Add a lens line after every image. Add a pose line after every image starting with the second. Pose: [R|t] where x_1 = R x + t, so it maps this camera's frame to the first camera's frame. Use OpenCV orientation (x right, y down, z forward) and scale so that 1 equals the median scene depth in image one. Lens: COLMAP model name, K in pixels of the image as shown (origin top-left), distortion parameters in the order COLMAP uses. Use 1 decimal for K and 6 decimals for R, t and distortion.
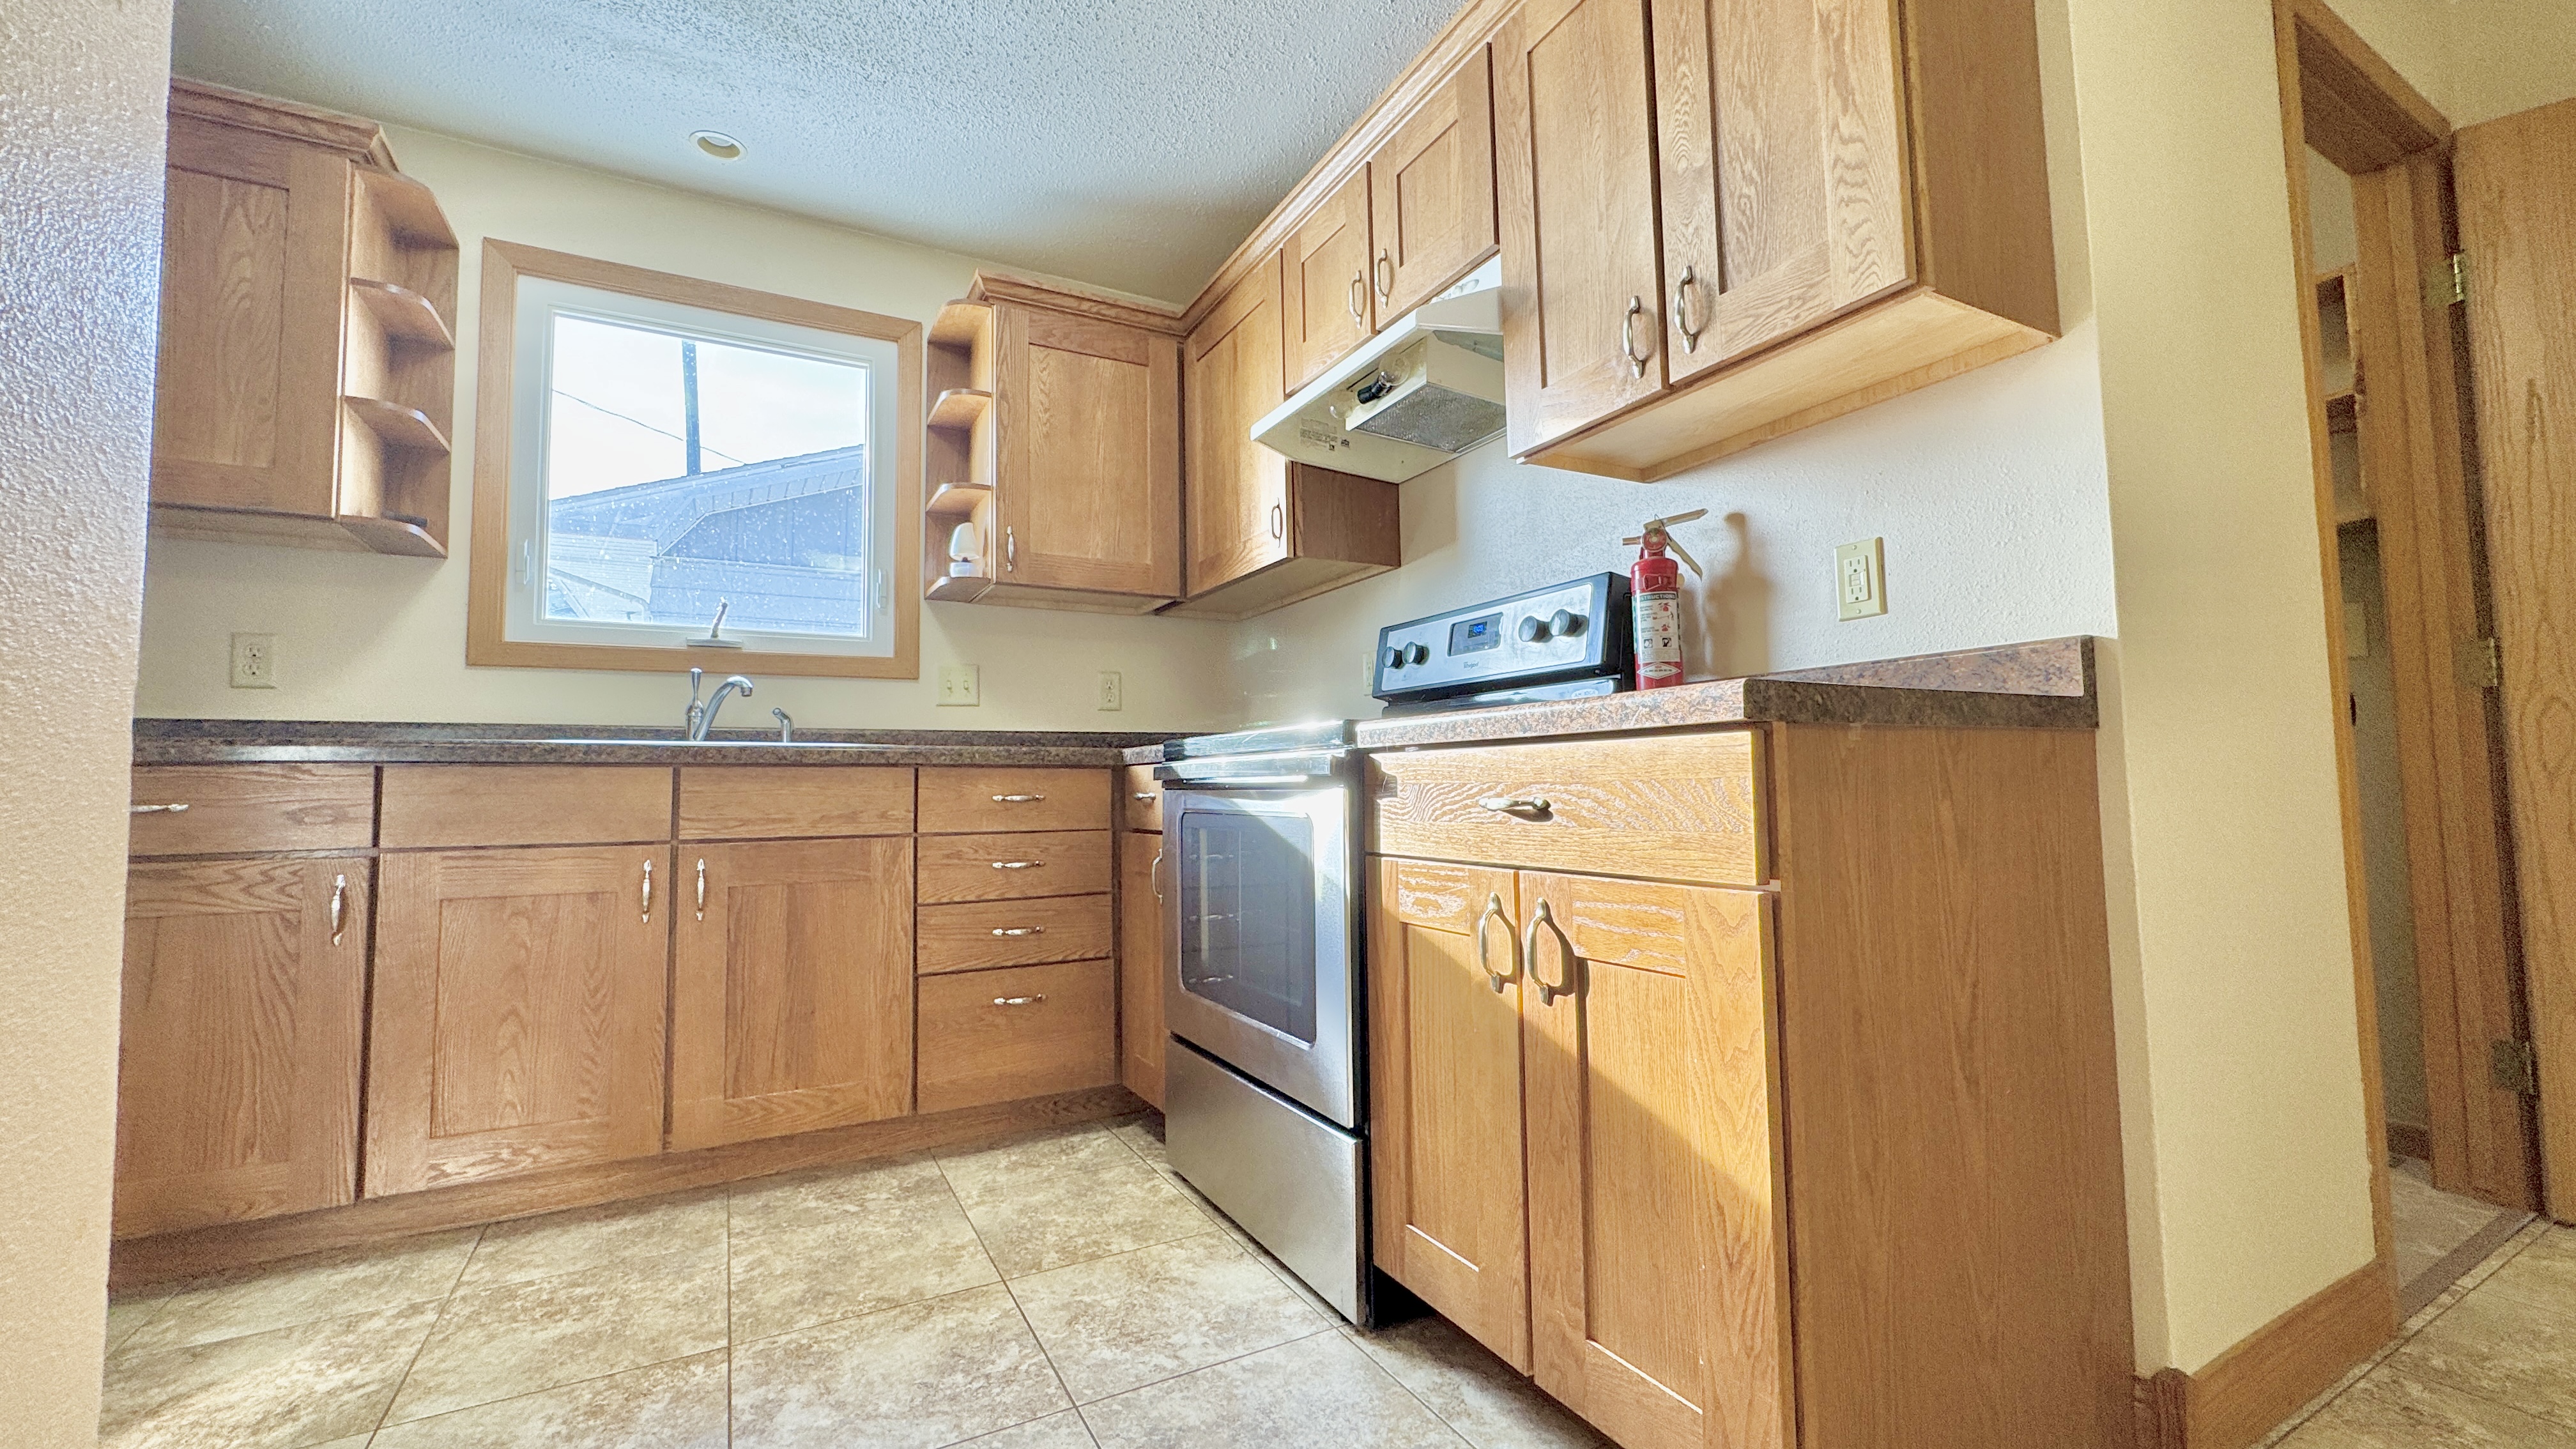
lens RADIAL K [[1023.6, 0, 1278.6], [0, 1023.6, 719.4], [0, 0, 1]] dist [-0.002986, 0.000445]
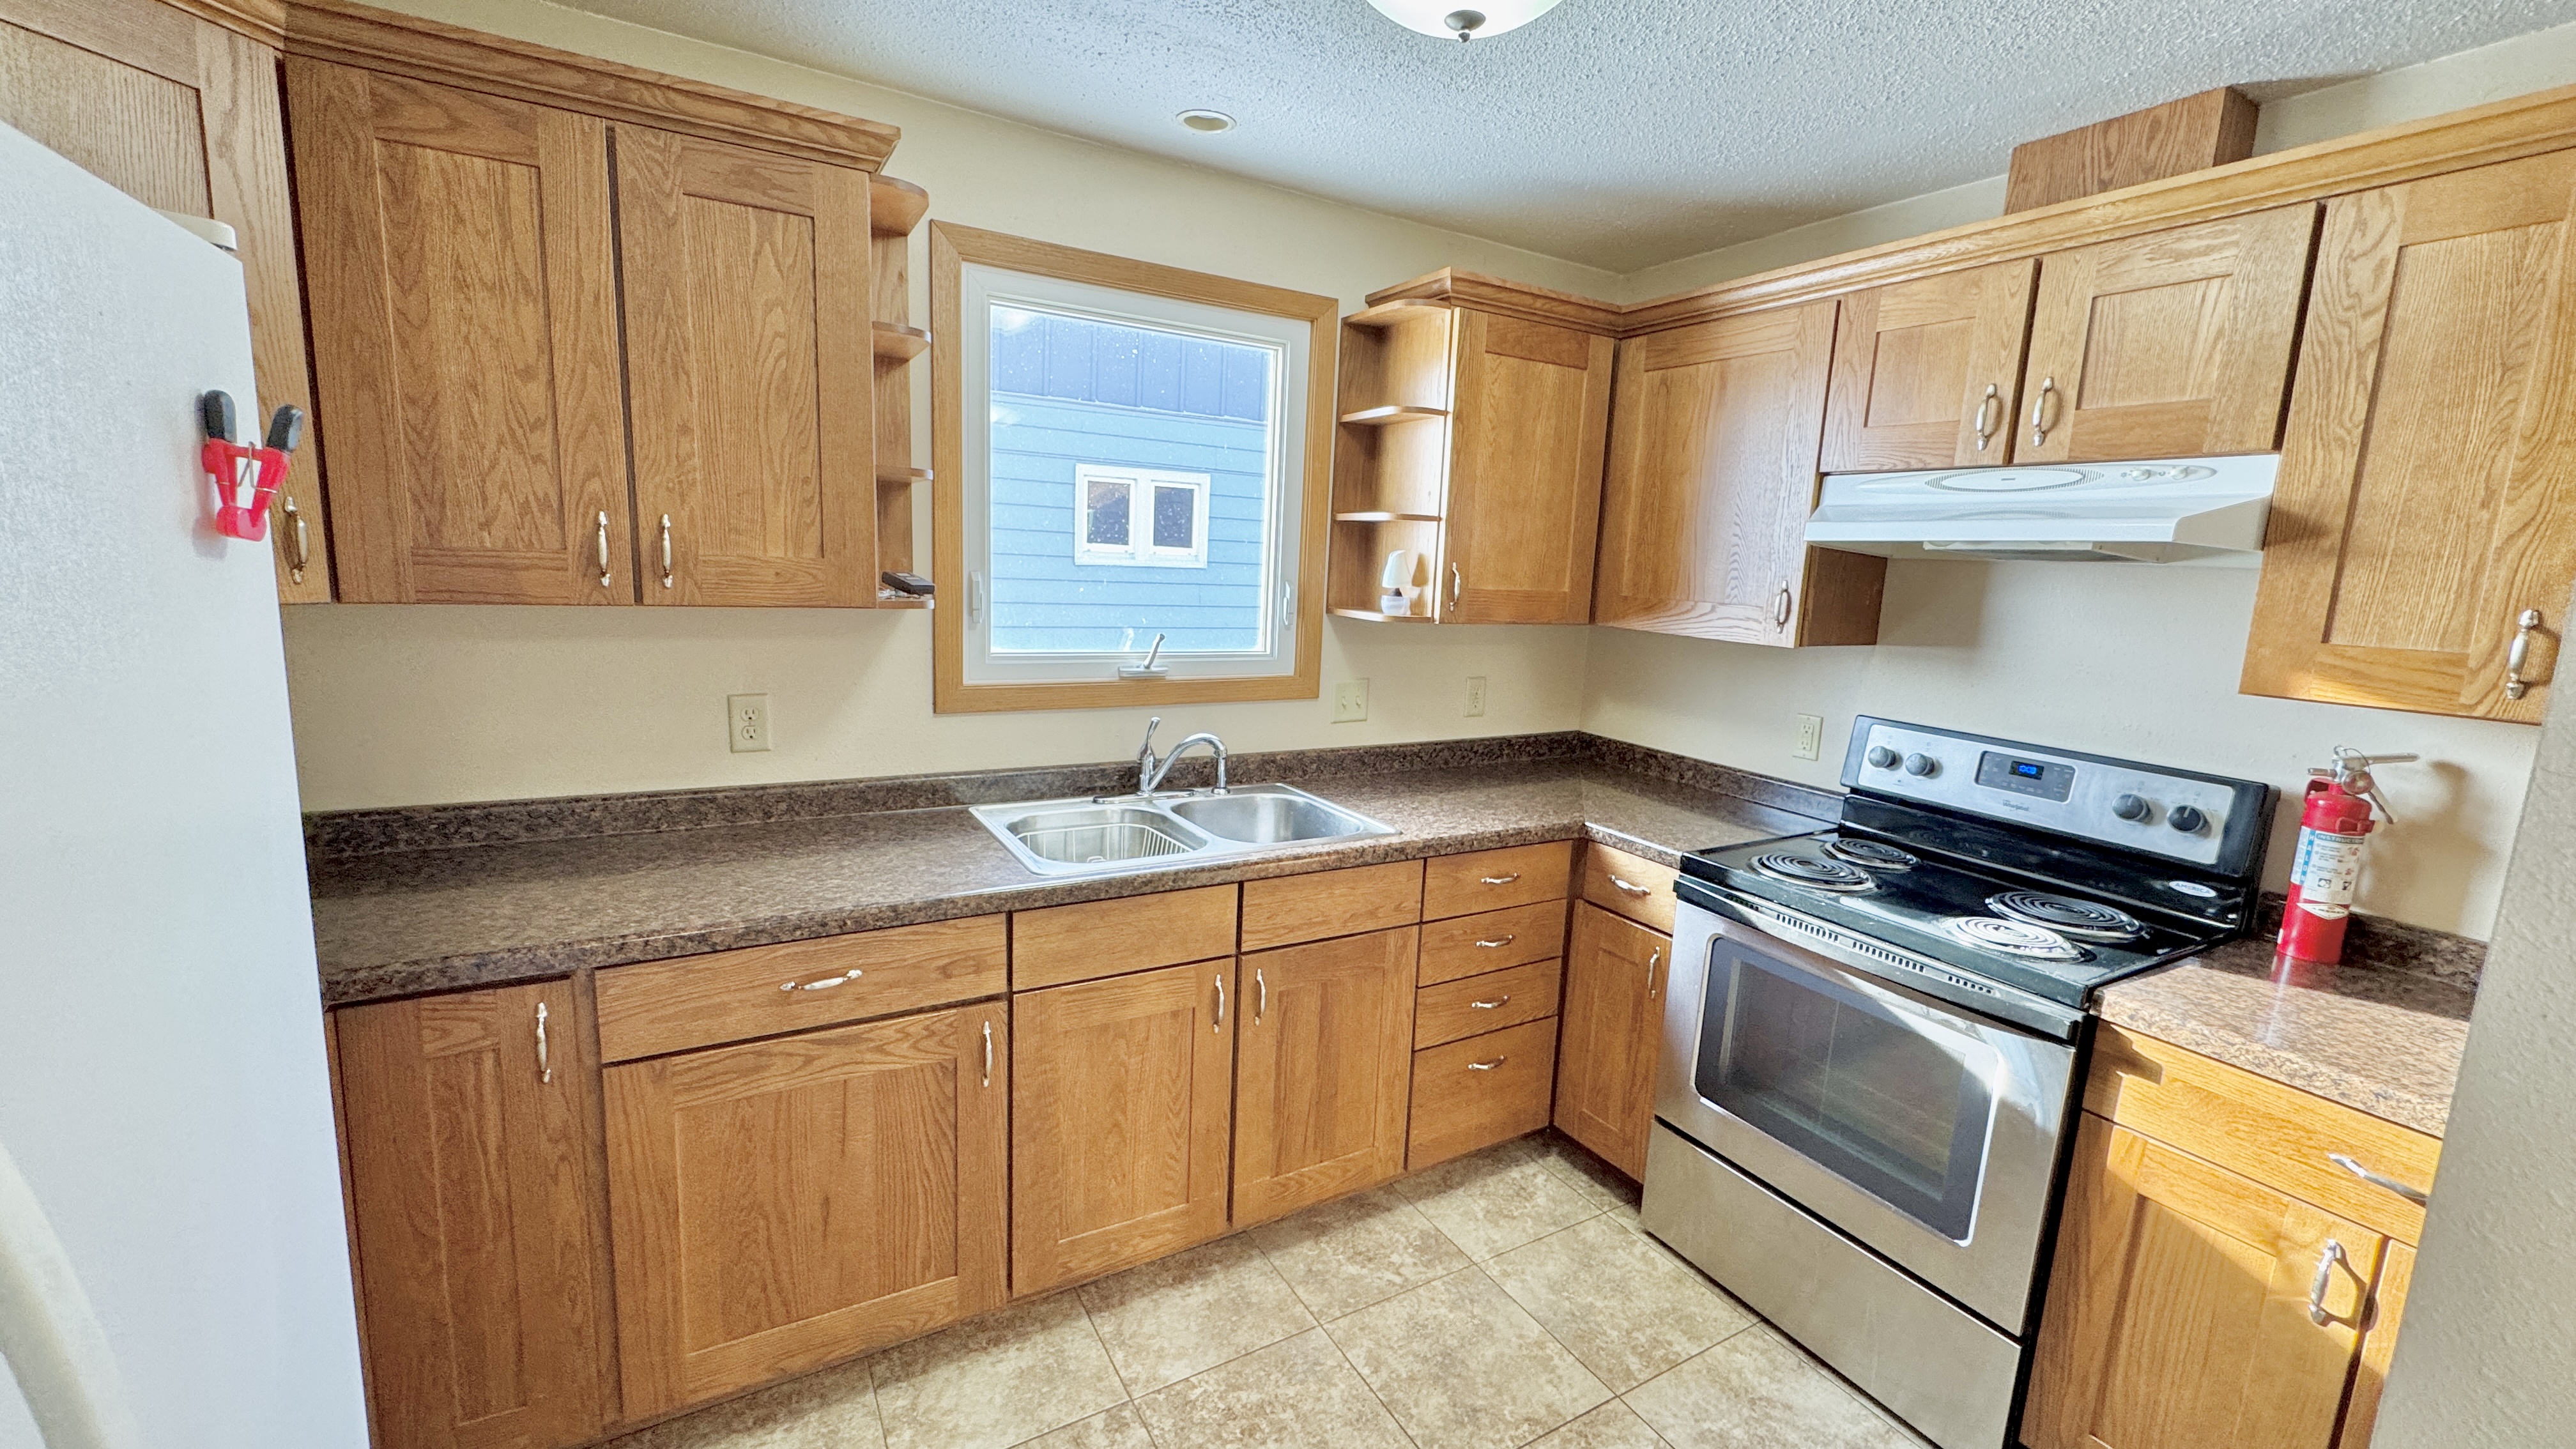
lens RADIAL K [[1023.6, 0, 1284.6], [0, 1023.6, 724.1], [0, 0, 1]] dist [-0.002986, 0.000445]
pose [[0.997837, 0.054863, 0.036223, -0.579423], [-0.061642, 0.972315, 0.225399, -0.321376], [-0.022854, -0.227144, 0.973593, 0.070123]]
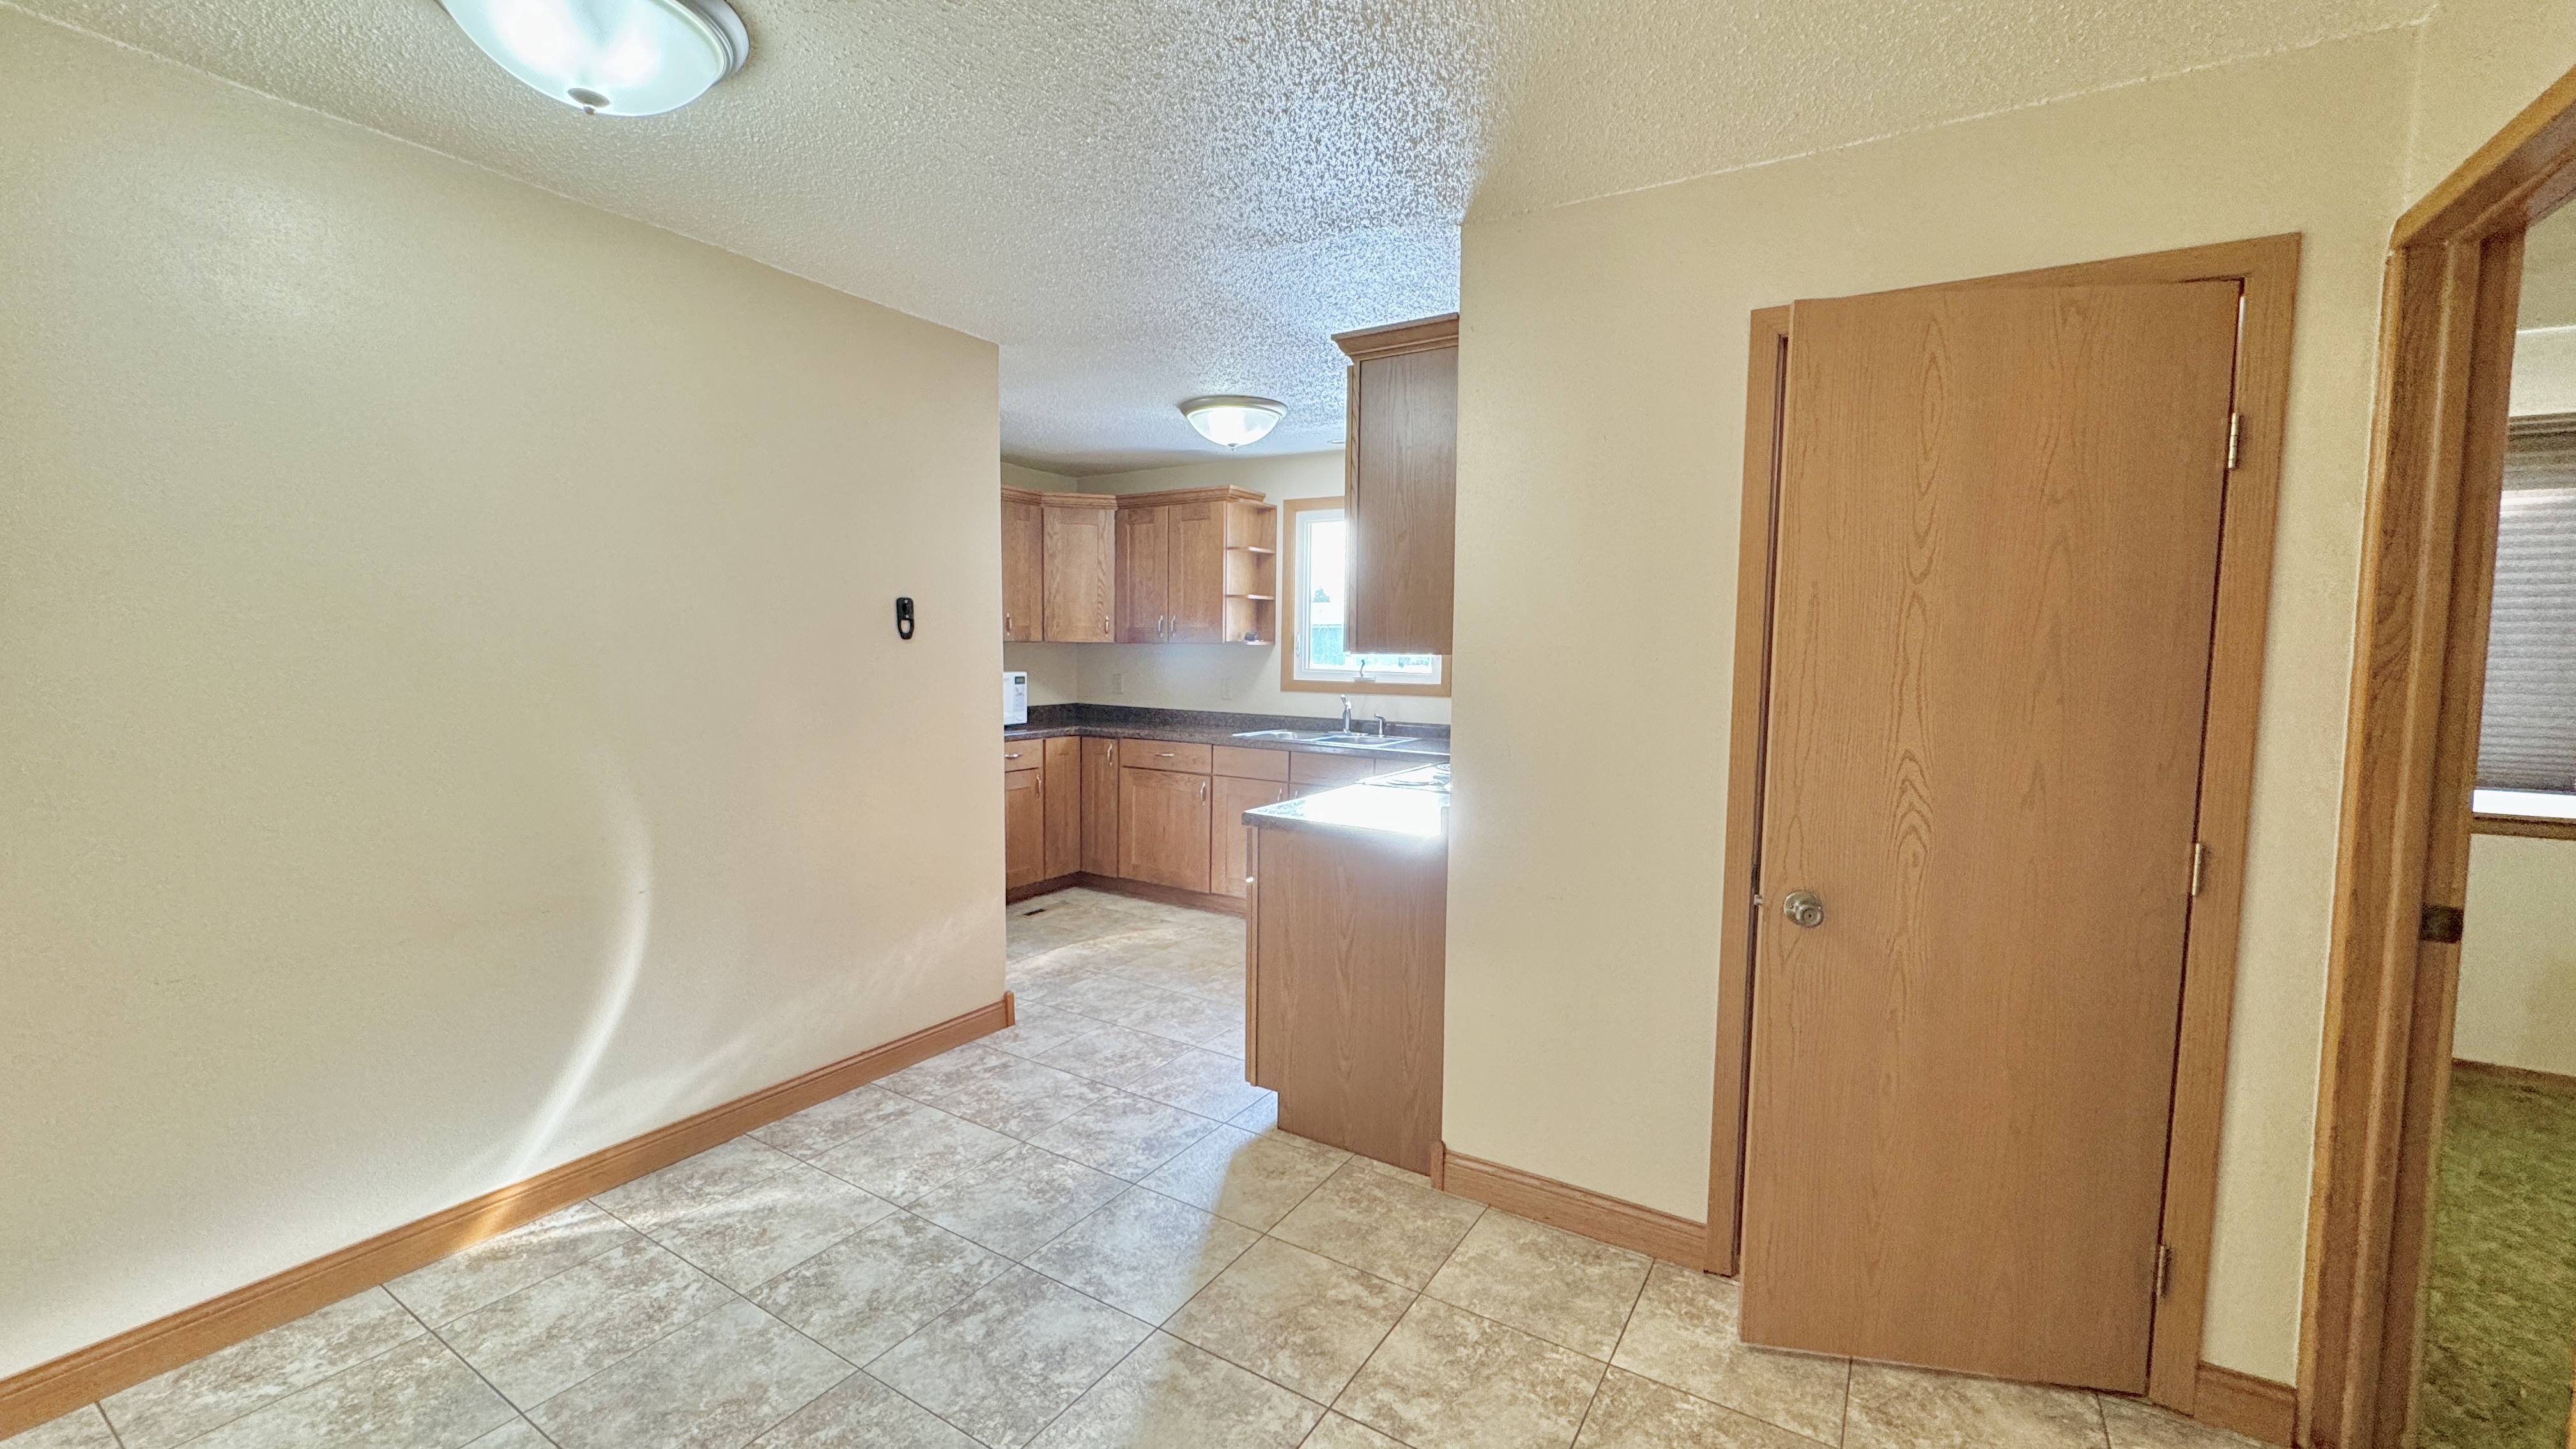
lens RADIAL K [[1023.6, 0, 1287.1], [0, 1023.6, 720.2], [0, 0, 1]] dist [-0.002986, 0.000445]
pose [[0.492408, 0.086522, -0.866053, 1.451518], [0.037165, 0.992049, 0.120240, -0.310787], [0.869571, -0.091394, 0.485277, -0.162537]]
